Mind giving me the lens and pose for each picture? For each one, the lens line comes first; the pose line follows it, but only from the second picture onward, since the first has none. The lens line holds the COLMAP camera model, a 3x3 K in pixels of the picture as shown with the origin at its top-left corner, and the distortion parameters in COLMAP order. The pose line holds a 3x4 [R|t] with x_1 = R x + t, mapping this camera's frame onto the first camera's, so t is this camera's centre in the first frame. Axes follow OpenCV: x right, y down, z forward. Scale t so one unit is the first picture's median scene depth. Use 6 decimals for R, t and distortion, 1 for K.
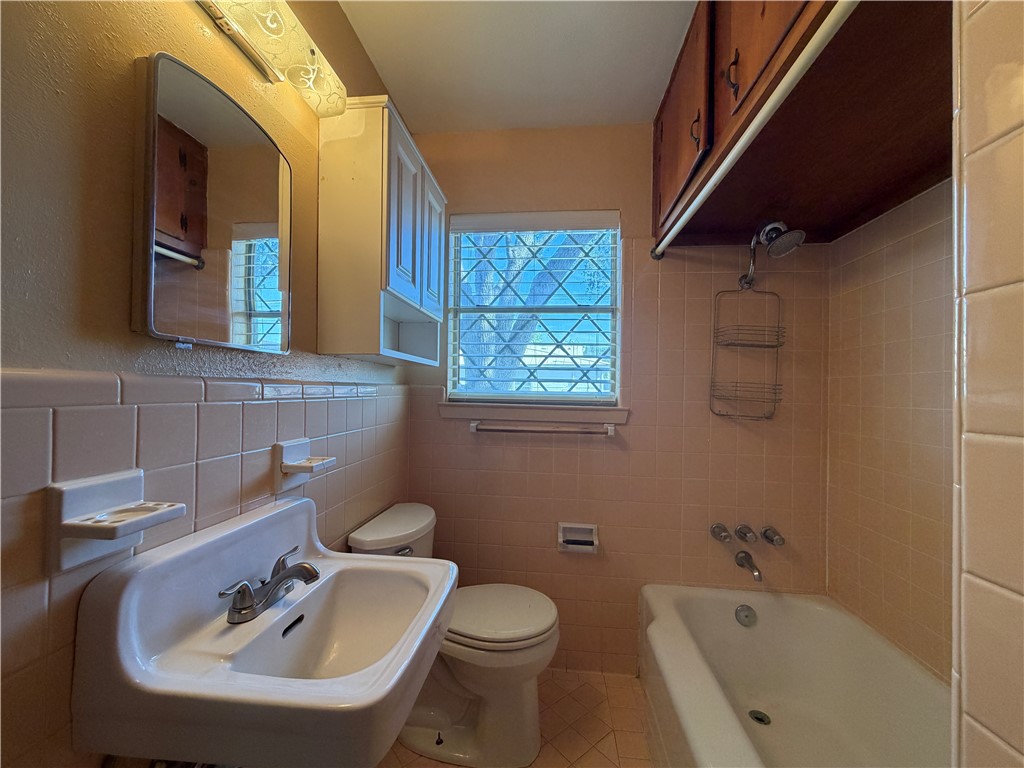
lens RADIAL K [[406.1, 0, 508.9], [0, 406.1, 385.7], [0, 0, 1]] dist [-0.001927, -0.000427]
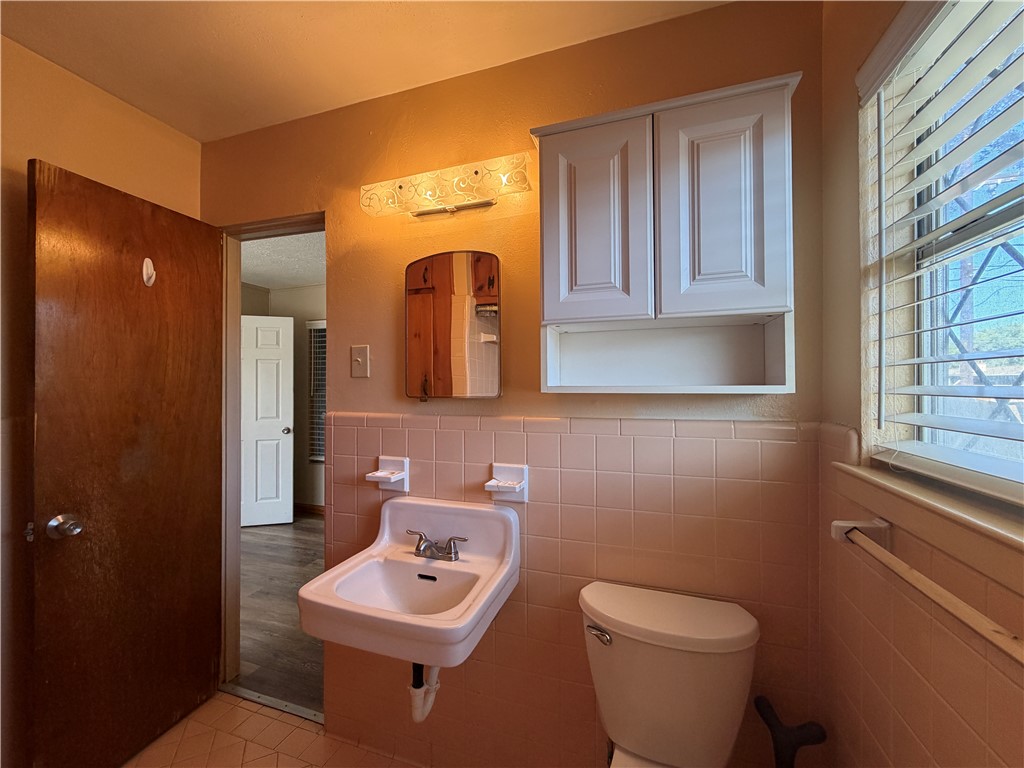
lens RADIAL K [[409.7, 0, 512.0], [0, 409.7, 384.0], [0, 0, 1]] dist [-0.000474, -0.000194]
pose [[-0.212981, -0.022105, -0.976806, 0.954203], [0.010272, 0.999638, -0.024861, -0.110563], [0.977002, -0.015329, -0.212677, 1.665760]]
